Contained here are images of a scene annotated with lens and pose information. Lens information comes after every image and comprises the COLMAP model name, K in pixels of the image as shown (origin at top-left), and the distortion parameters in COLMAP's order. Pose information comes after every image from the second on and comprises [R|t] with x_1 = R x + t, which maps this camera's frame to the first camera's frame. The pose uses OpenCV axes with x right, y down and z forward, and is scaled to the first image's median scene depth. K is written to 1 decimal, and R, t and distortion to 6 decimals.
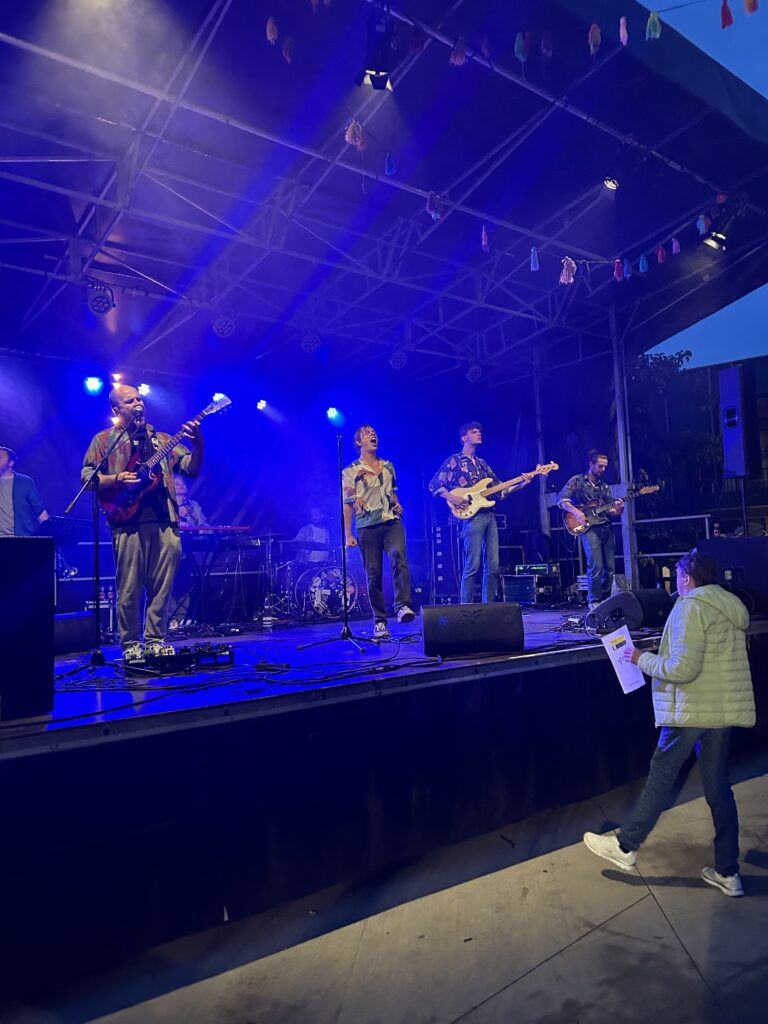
lens RADIAL K [[775.6, 0, 388.4], [0, 775.6, 514.7], [0, 0, 1]] dist [0.071642, -0.068036]
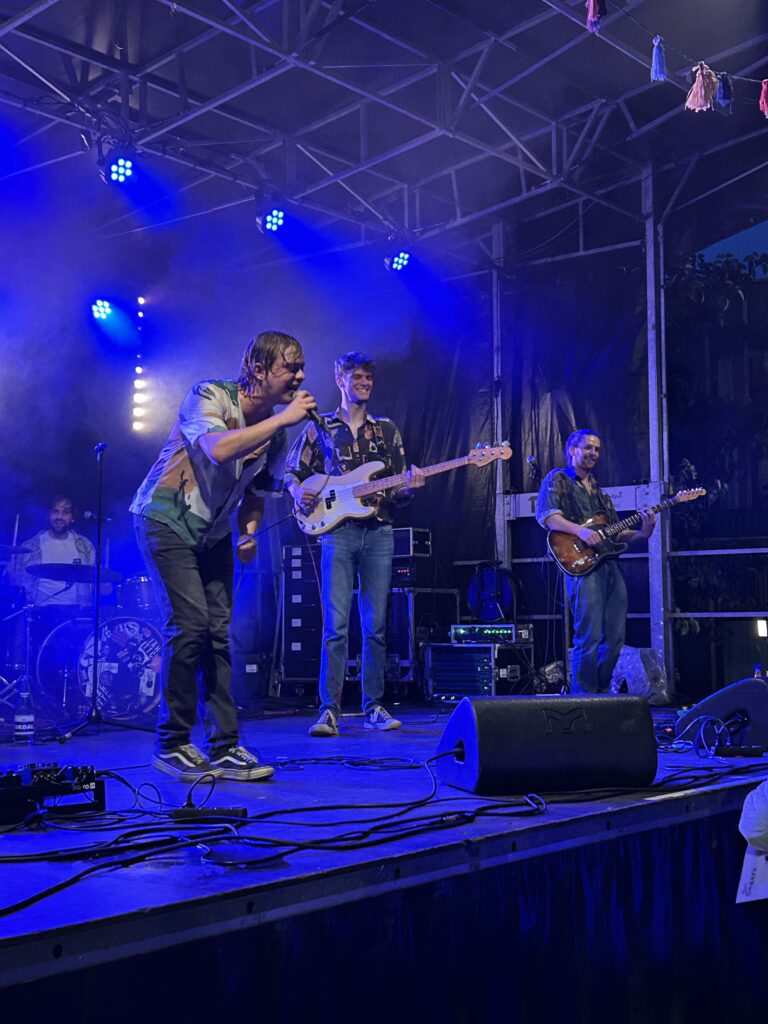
lens RADIAL K [[1474.4, 0, 401.1], [0, 1474.4, 514.3], [0, 0, 1]] dist [0.090906, 0.000000]
pose [[0.971159, 0.049871, 0.233160, -0.130728], [-0.047726, 0.998750, -0.014835, 0.006593], [-0.233608, 0.003280, 0.972325, 0.027876]]
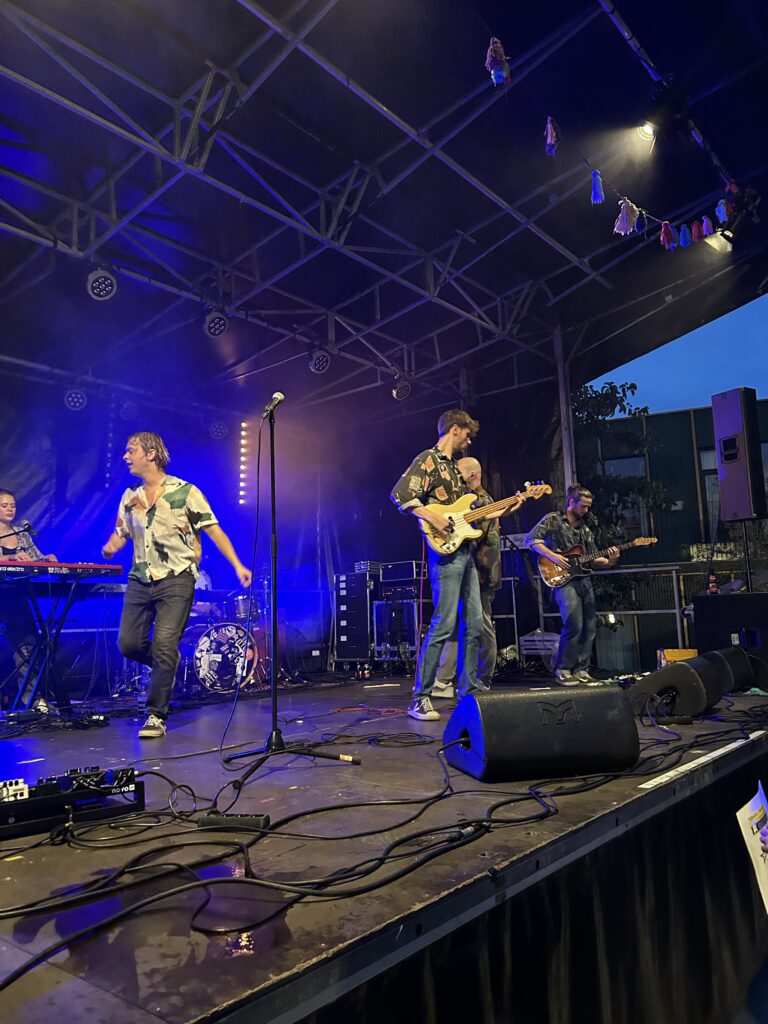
lens RADIAL K [[775.6, 0, 379.3], [0, 775.6, 505.7], [0, 0, 1]] dist [0.071642, -0.068036]
pose [[0.979733, 0.040407, 0.196190, -0.082727], [-0.023934, 0.996040, -0.085624, 0.015214], [-0.198873, 0.079193, 0.976820, 0.231359]]
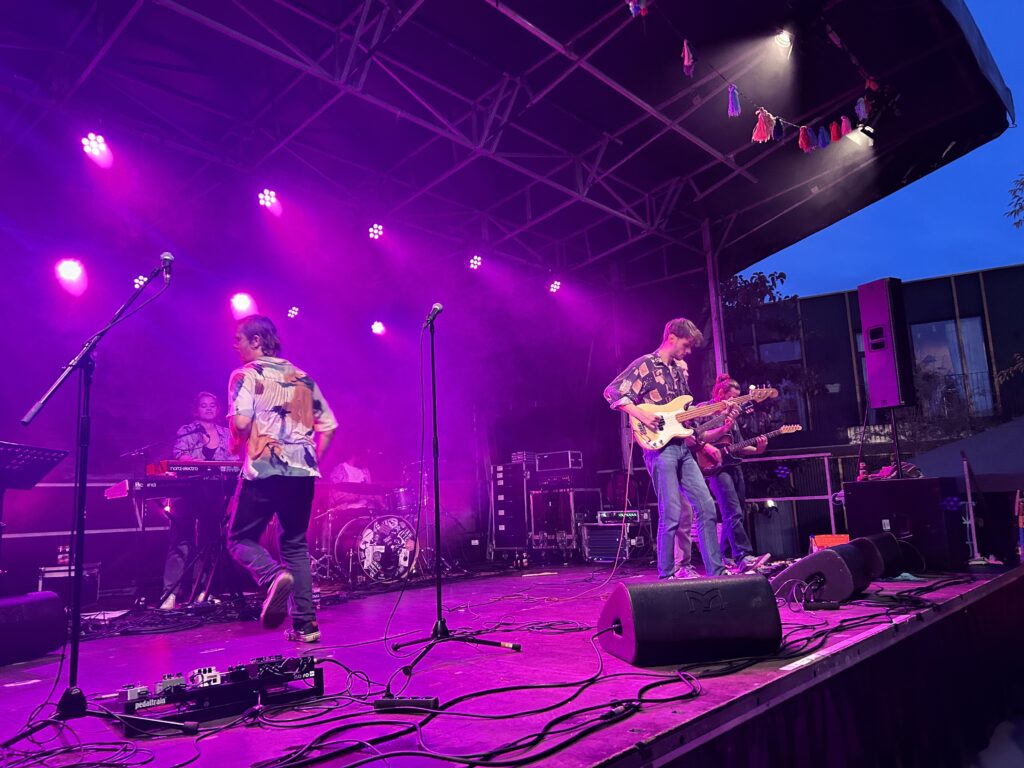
lens RADIAL K [[775.6, 0, 514.2], [0, 775.6, 381.6], [0, 0, 1]] dist [0.071642, -0.068036]
pose [[0.985222, 0.024443, 0.169530, -0.087214], [-0.007798, 0.995140, -0.098165, 0.009262], [-0.171105, 0.095392, 0.980624, 0.204878]]
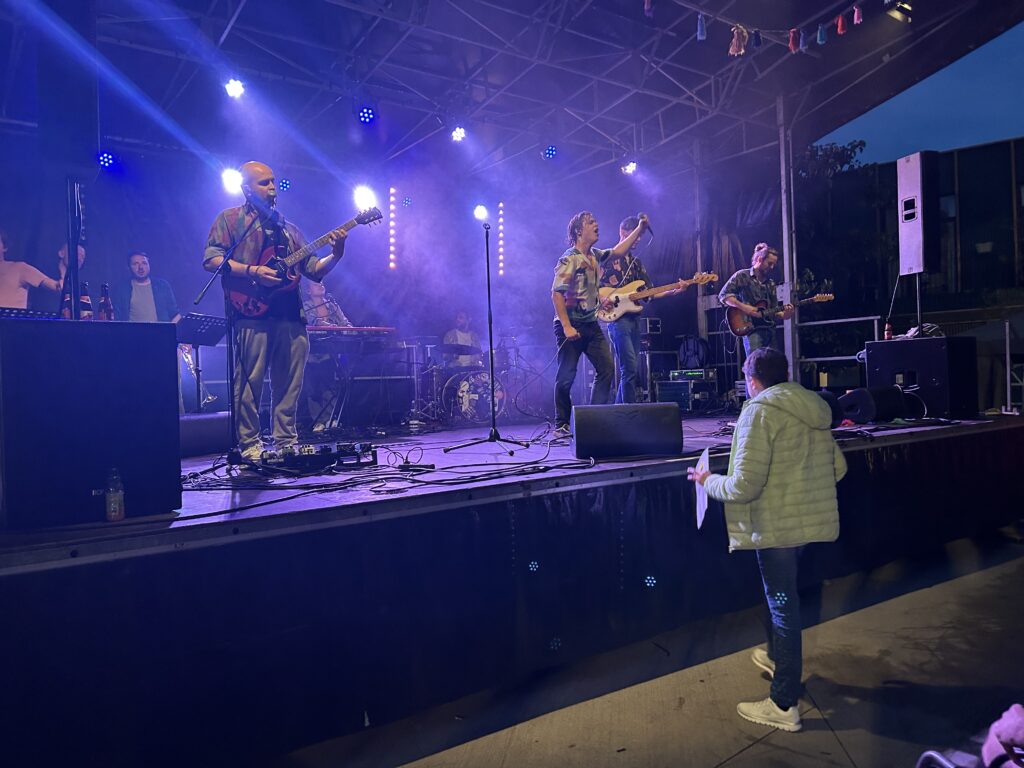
lens RADIAL K [[775.6, 0, 506.9], [0, 775.6, 385.4], [0, 0, 1]] dist [0.071642, -0.068036]
pose [[0.999184, 0.004661, -0.040126, -0.000221], [-0.001578, 0.997067, 0.076512, 0.011415], [0.040365, -0.076386, 0.996261, 0.033278]]
